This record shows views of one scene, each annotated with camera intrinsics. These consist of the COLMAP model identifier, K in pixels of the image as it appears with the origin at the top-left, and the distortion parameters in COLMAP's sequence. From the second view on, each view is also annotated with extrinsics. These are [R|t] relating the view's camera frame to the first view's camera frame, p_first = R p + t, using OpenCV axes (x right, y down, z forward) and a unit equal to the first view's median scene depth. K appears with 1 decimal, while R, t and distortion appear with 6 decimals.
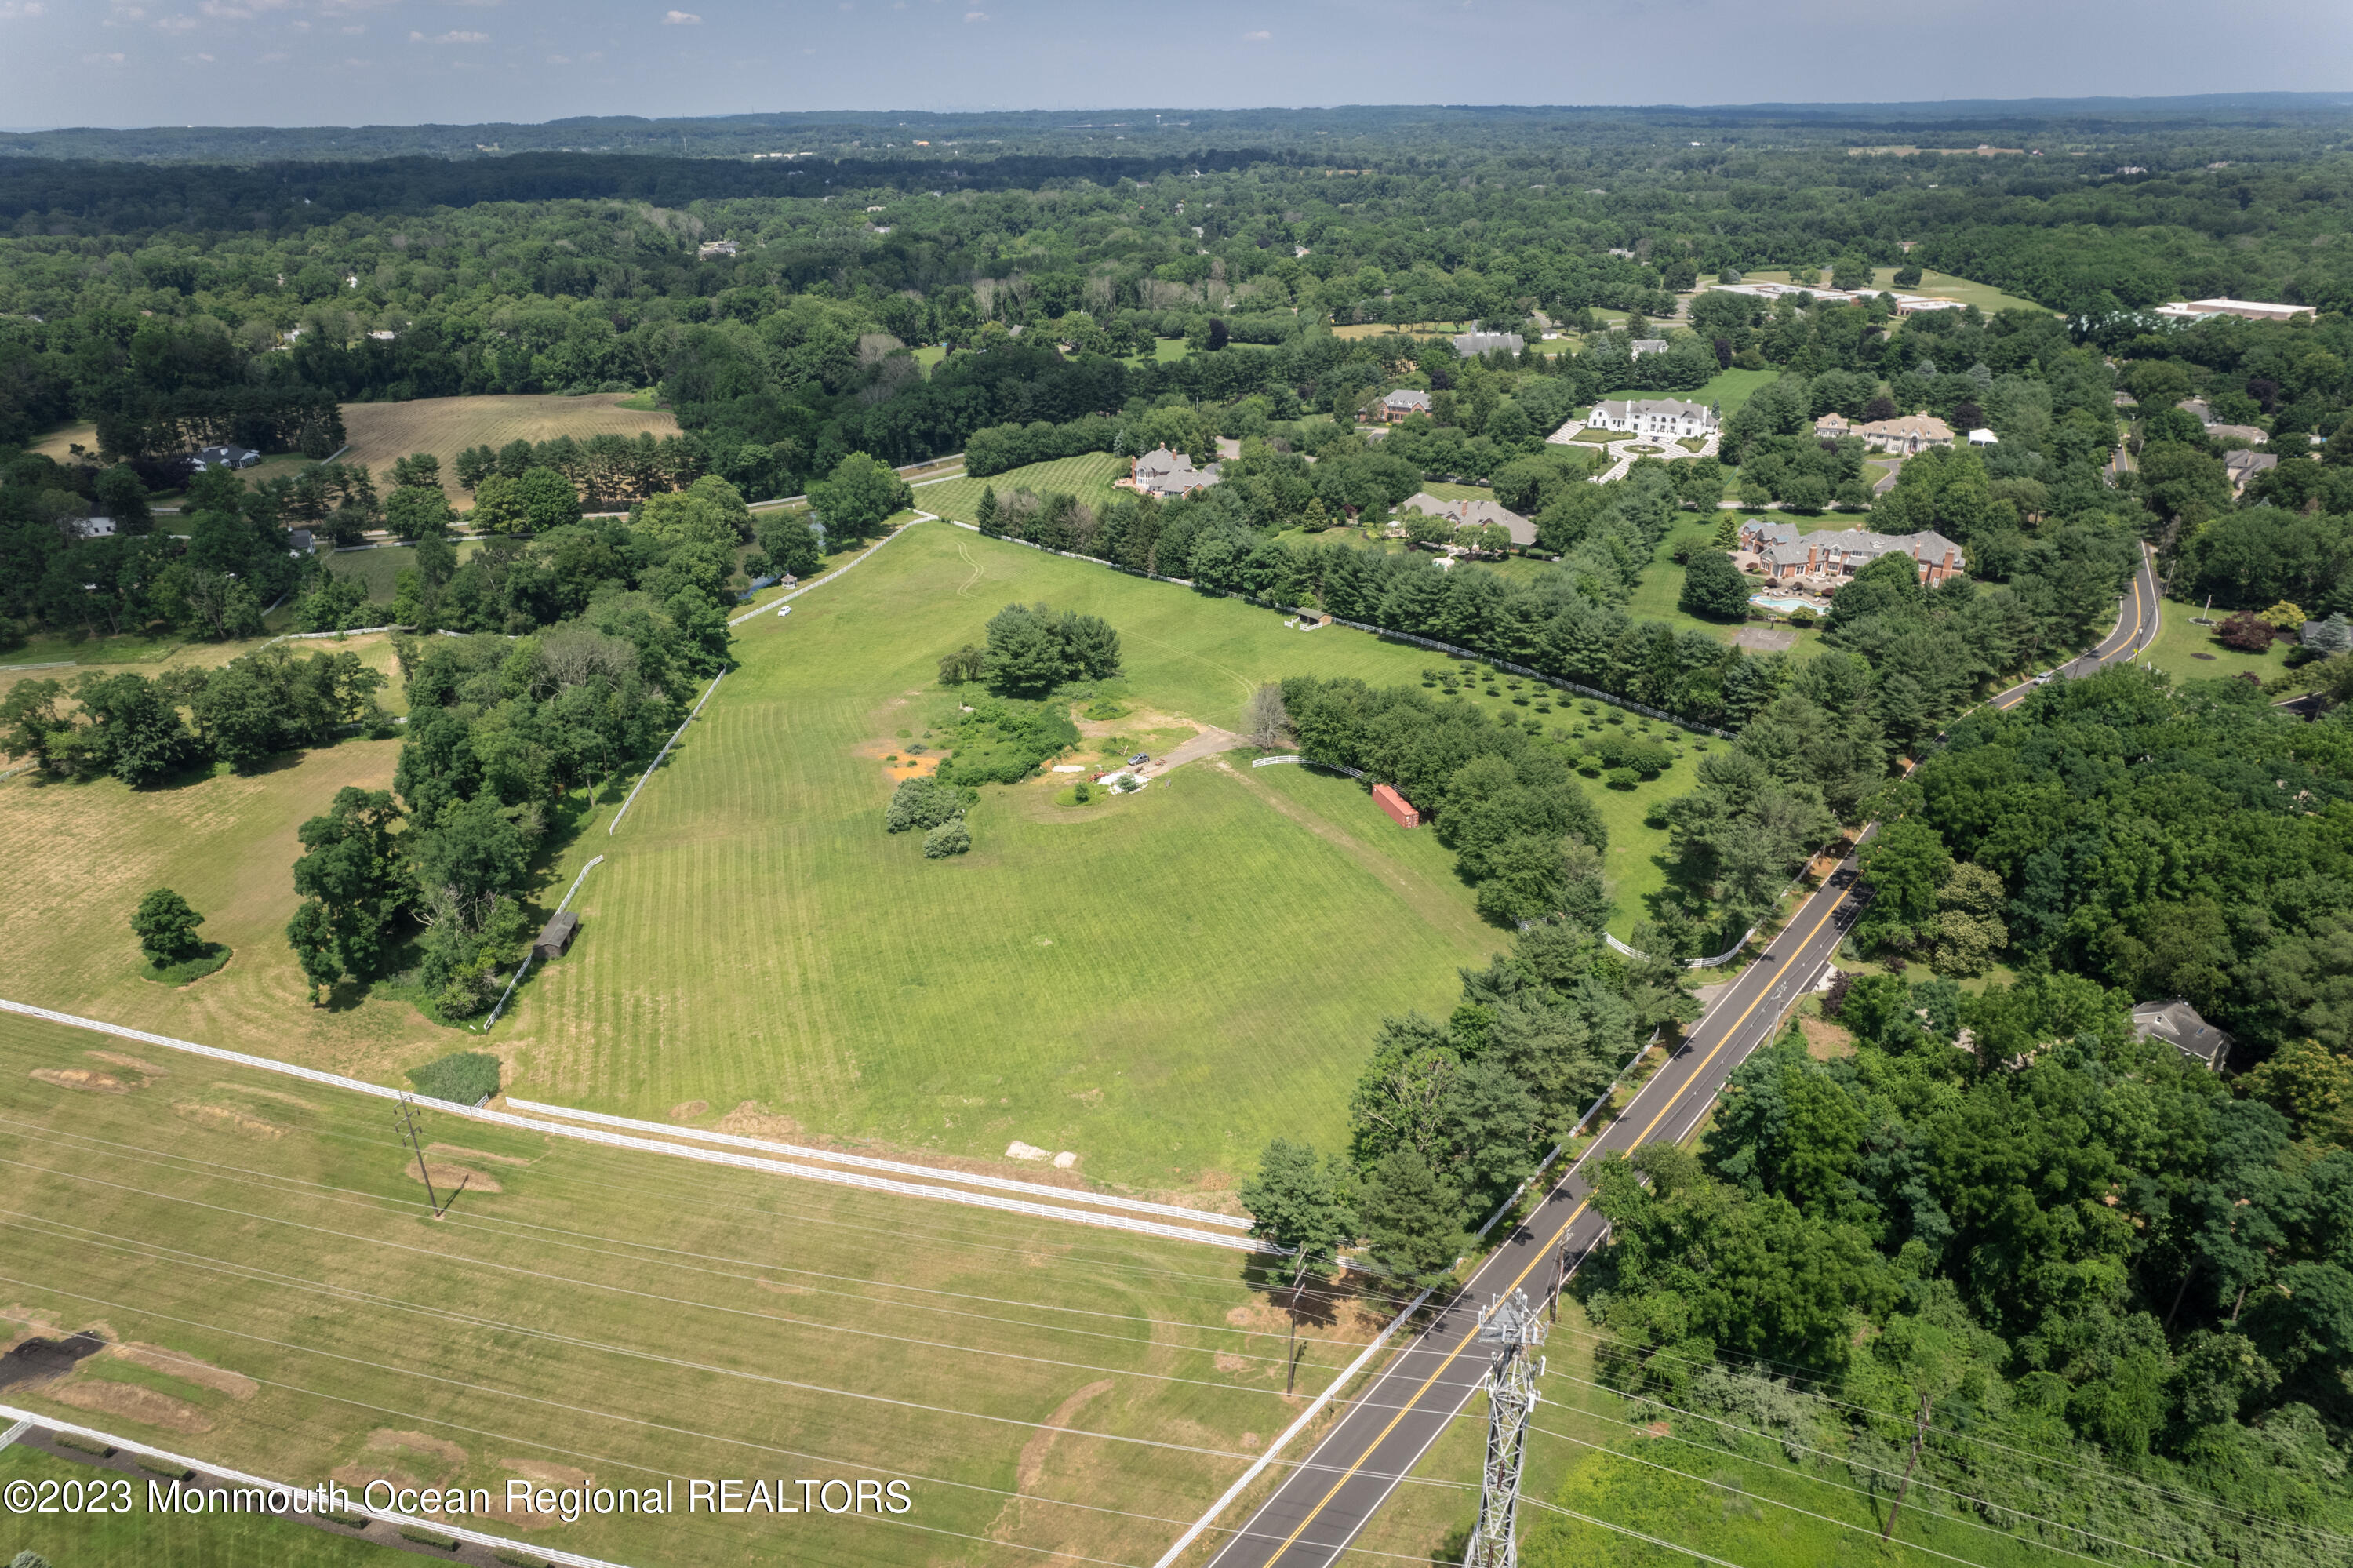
lens RADIAL K [[1544.9, 0, 1161.2], [0, 1544.9, 730.4], [0, 0, 1]] dist [-0.080148, 0.082497]
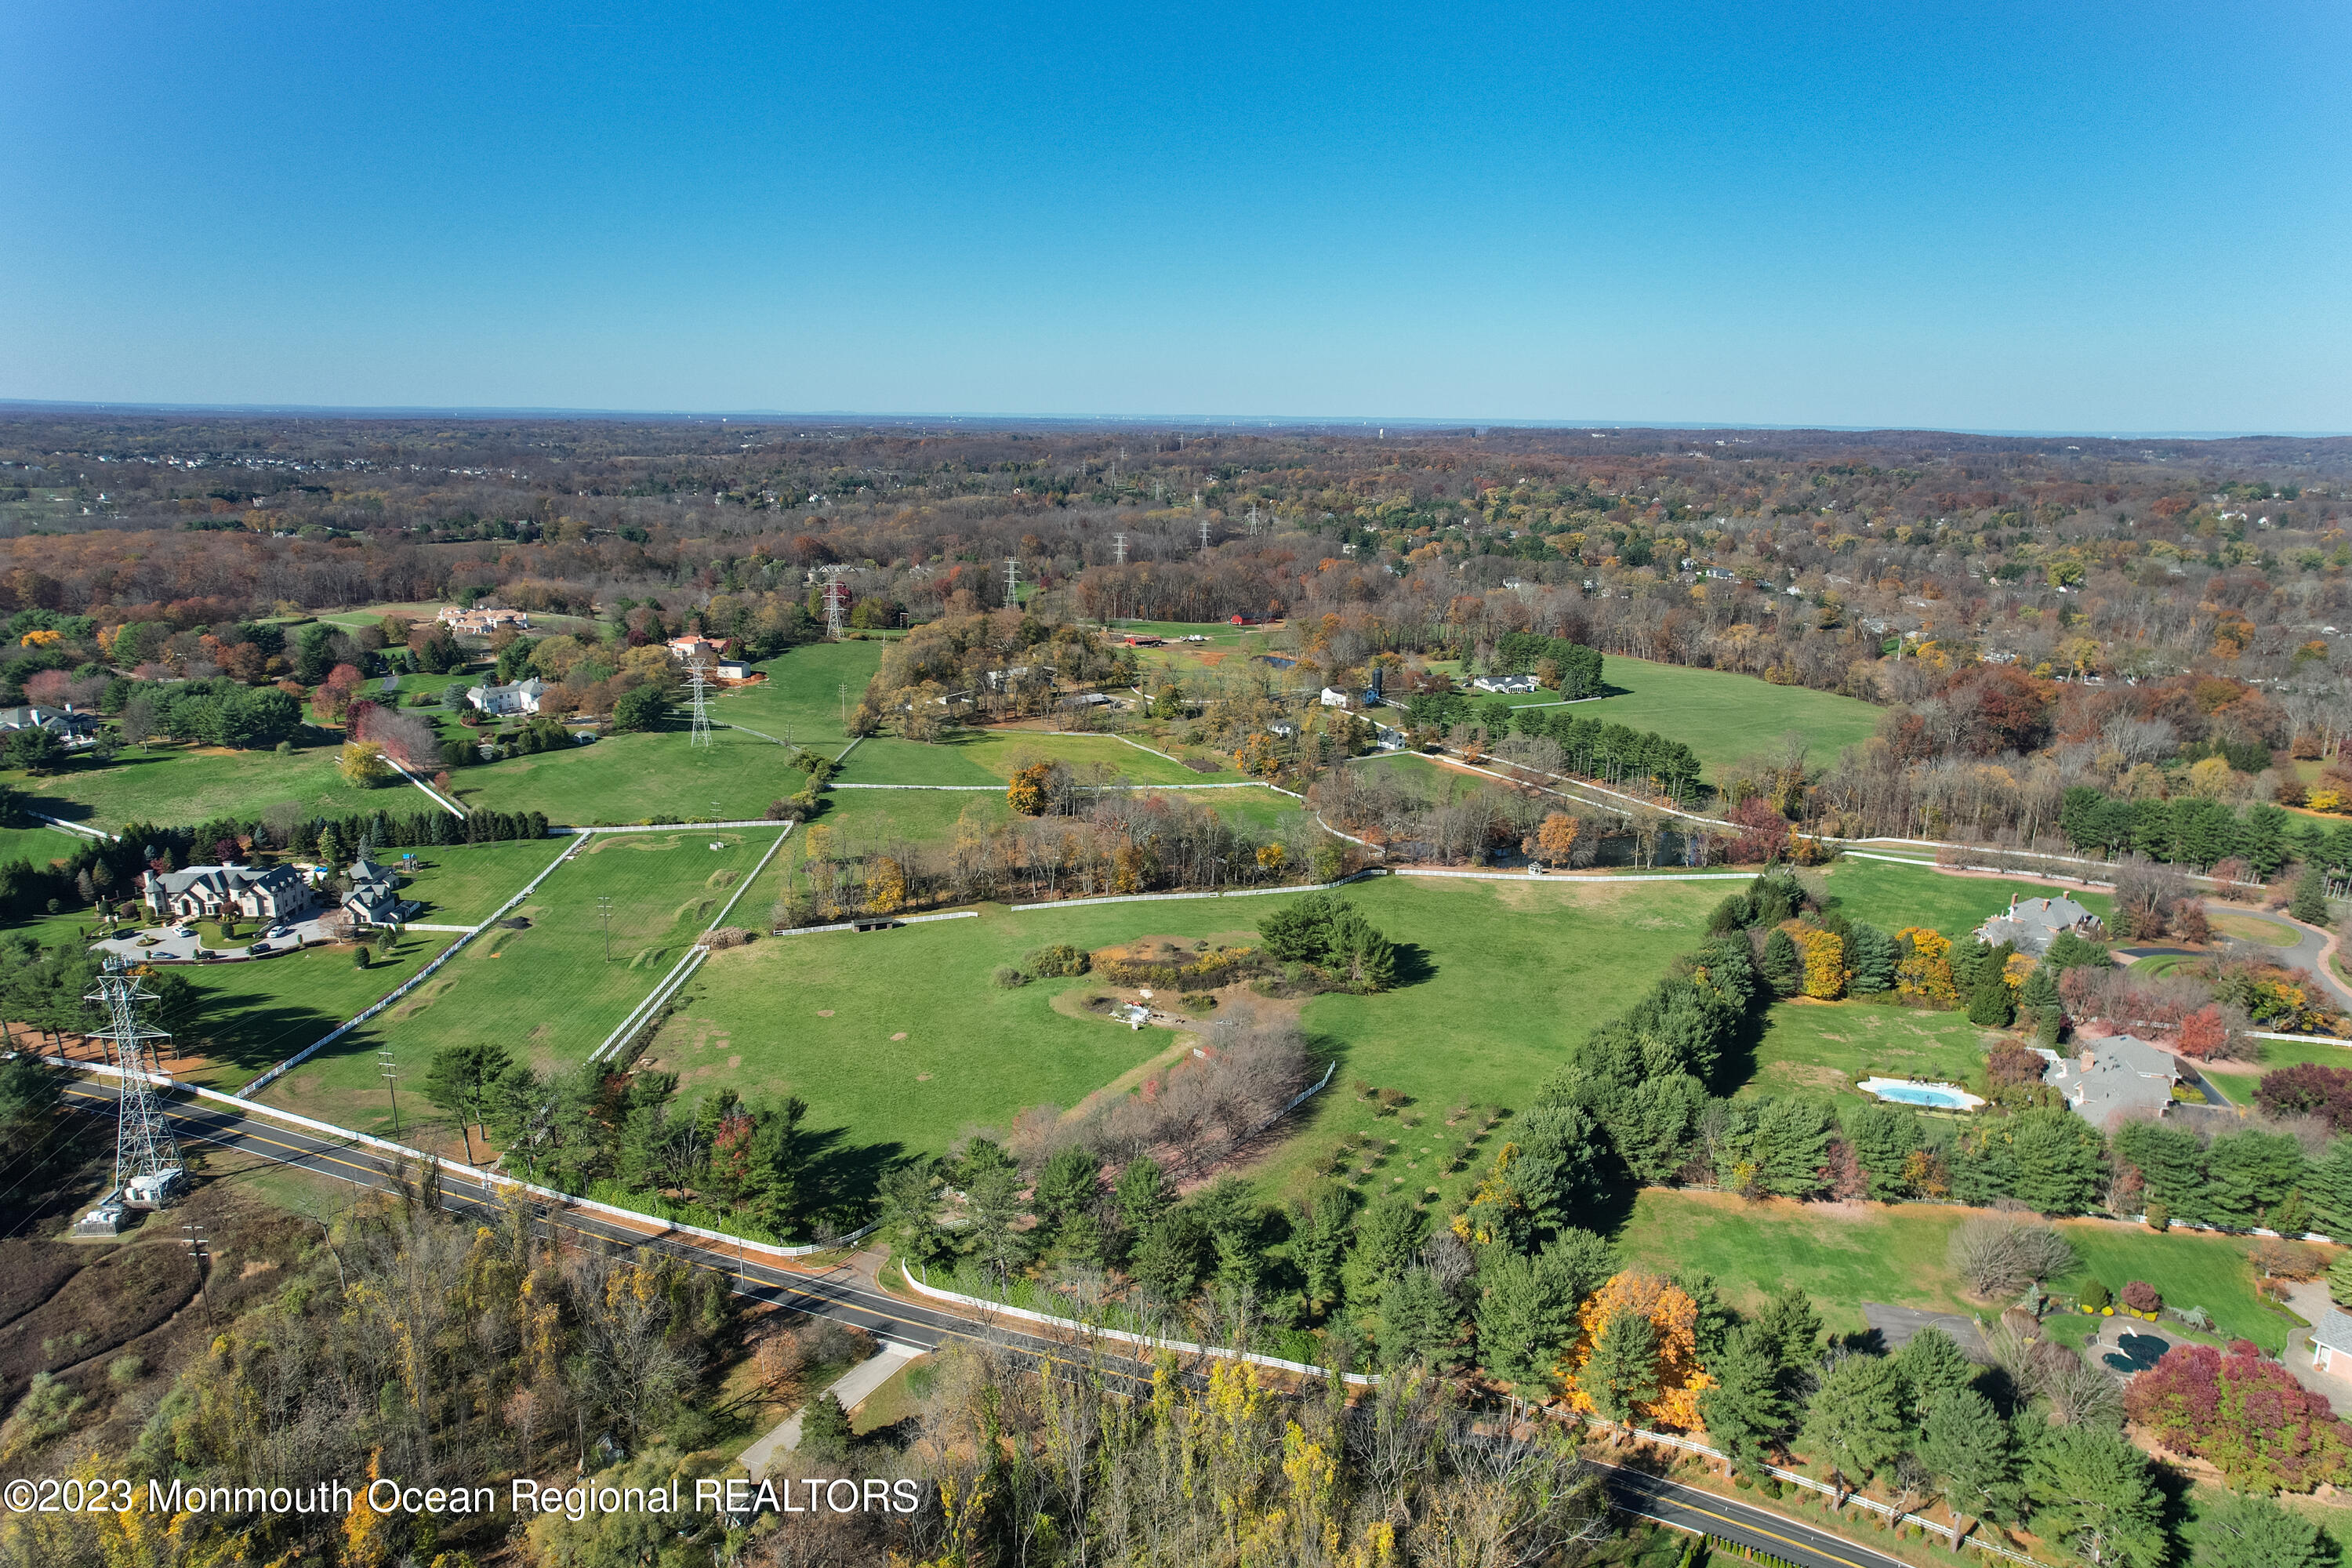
lens RADIAL K [[1489.4, 0, 1184.8], [0, 1489.4, 771.1], [0, 0, 1]] dist [-0.049135, 0.069935]
pose [[0.324042, 0.244163, -0.913992, 0.682757], [-0.378531, 0.918877, 0.111265, -0.194279], [0.867013, 0.309920, 0.390178, 0.343499]]
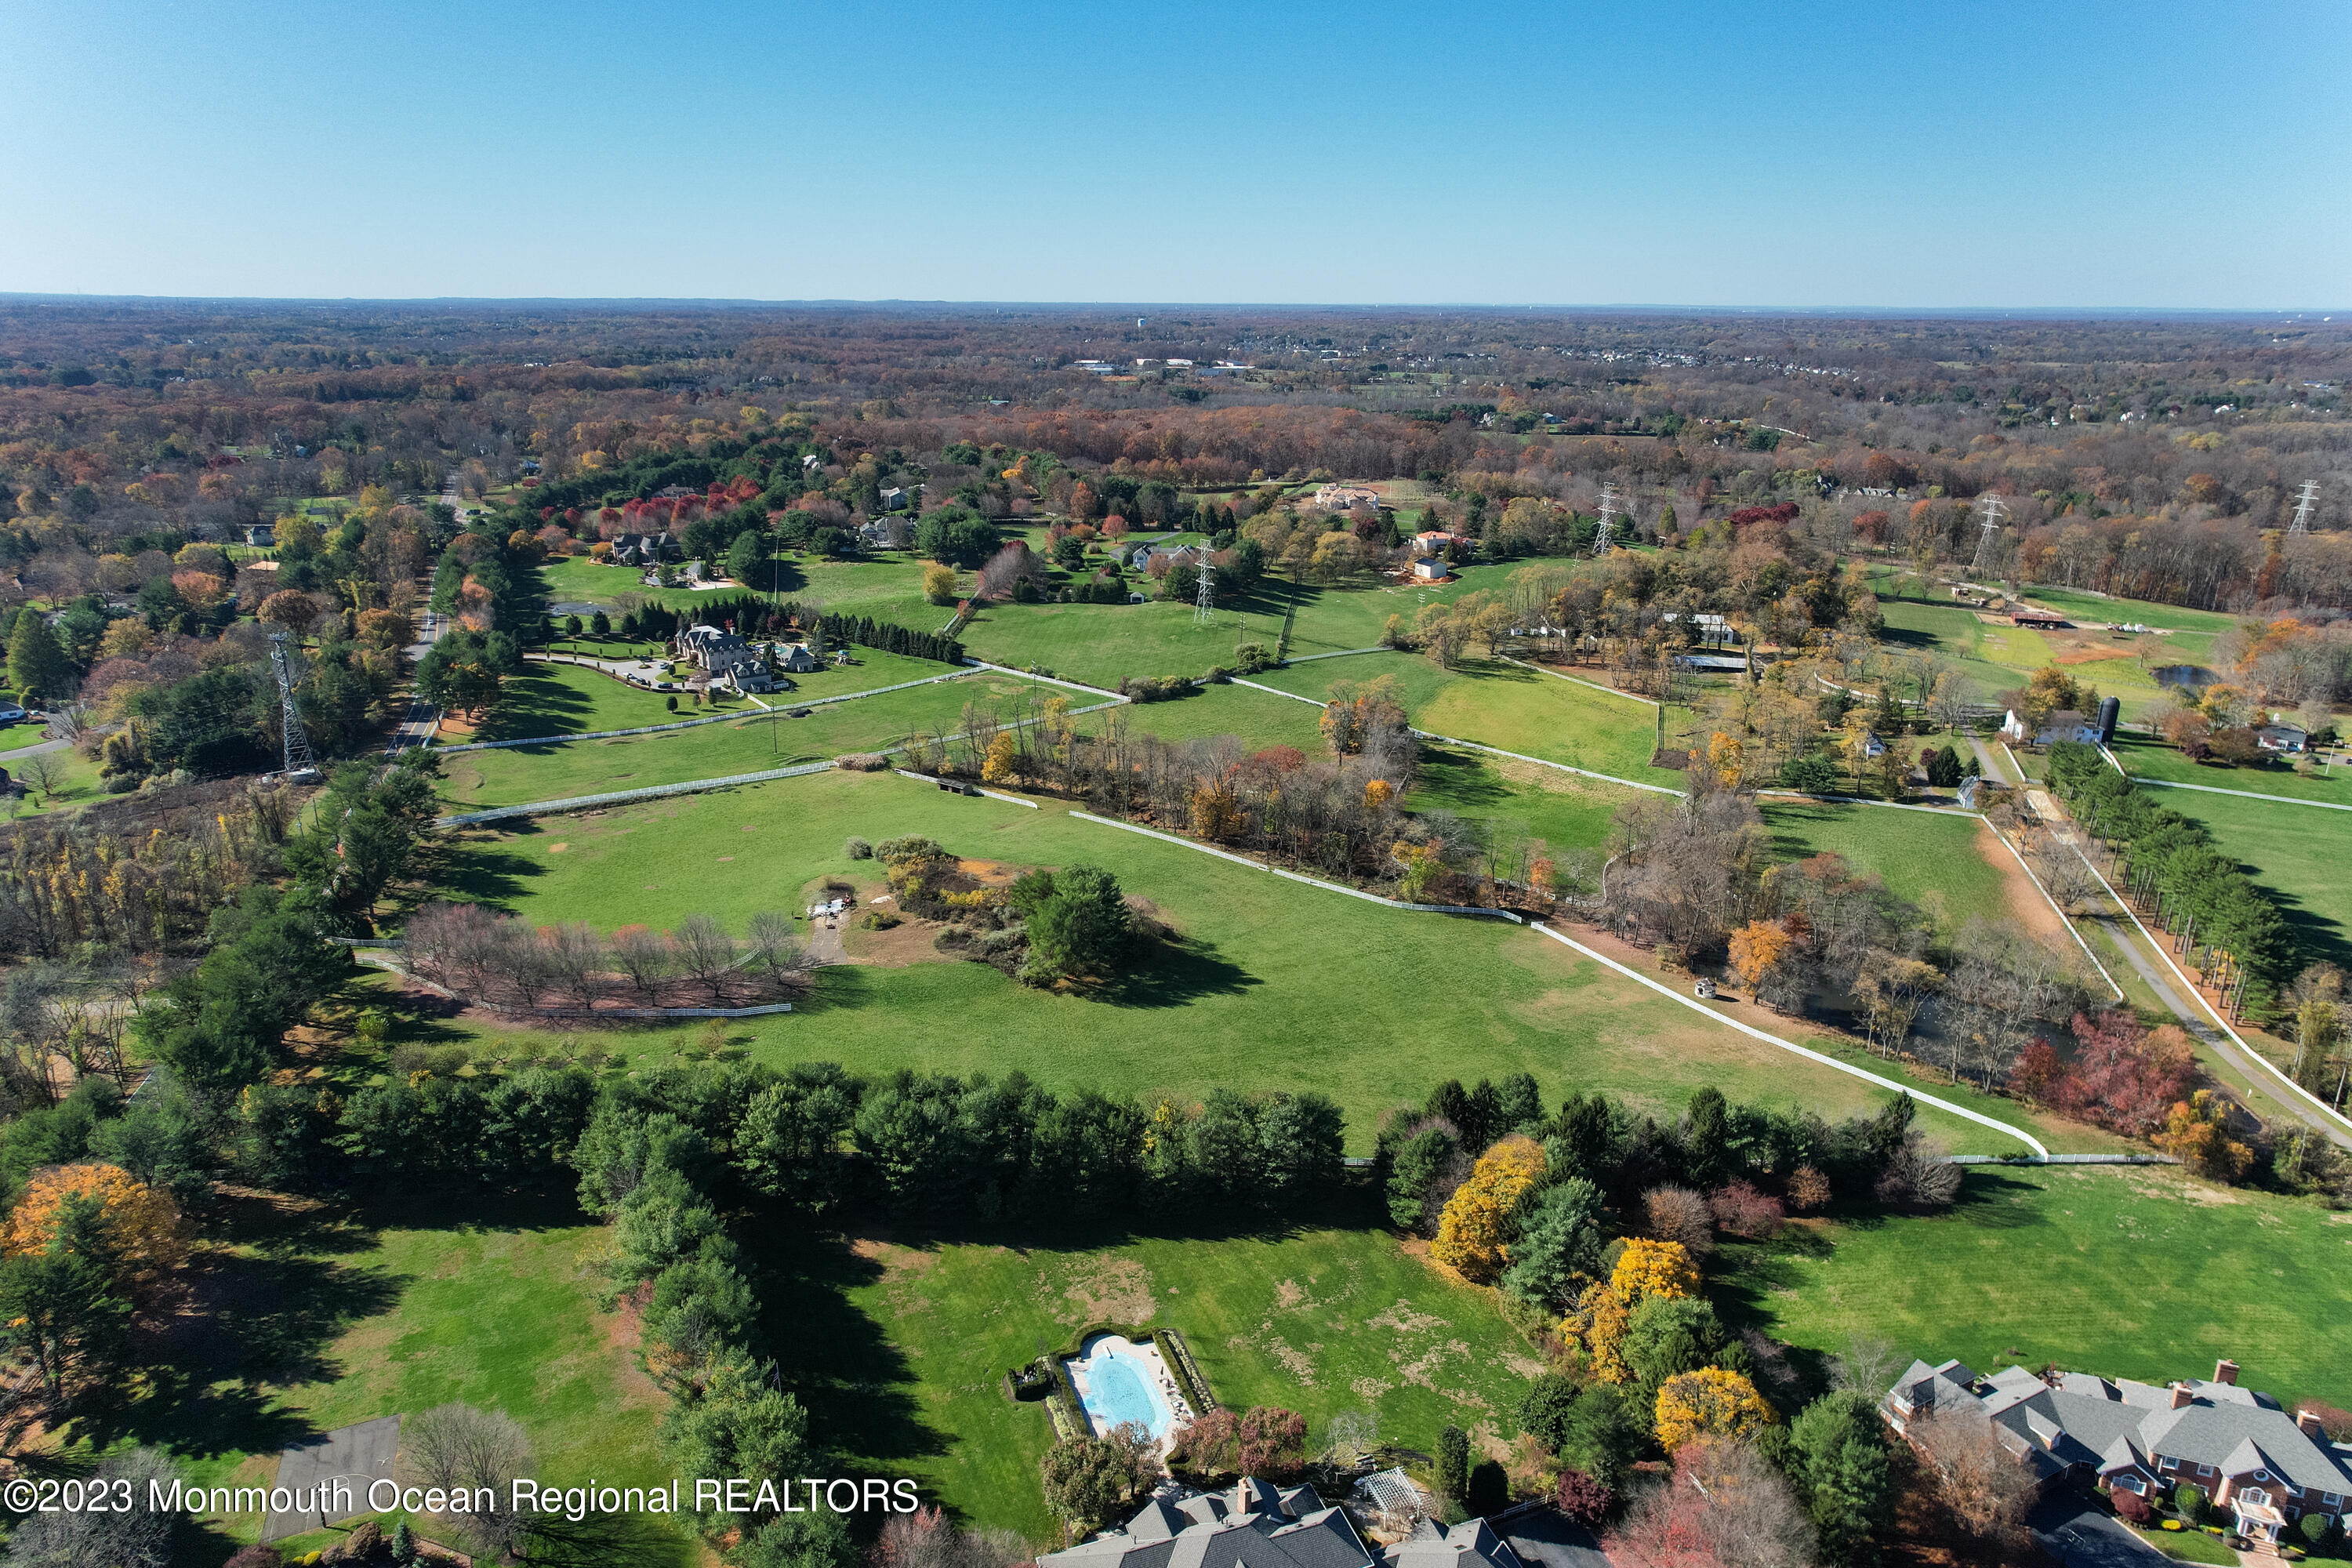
lens RADIAL K [[1489.4, 0, 1184.8], [0, 1489.4, 771.1], [0, 0, 1]] dist [-0.049135, 0.069935]
pose [[-0.583567, 0.260720, -0.769074, 0.461306], [-0.305832, 0.806767, 0.505562, -0.494572], [0.752274, 0.530237, -0.391066, 1.082753]]
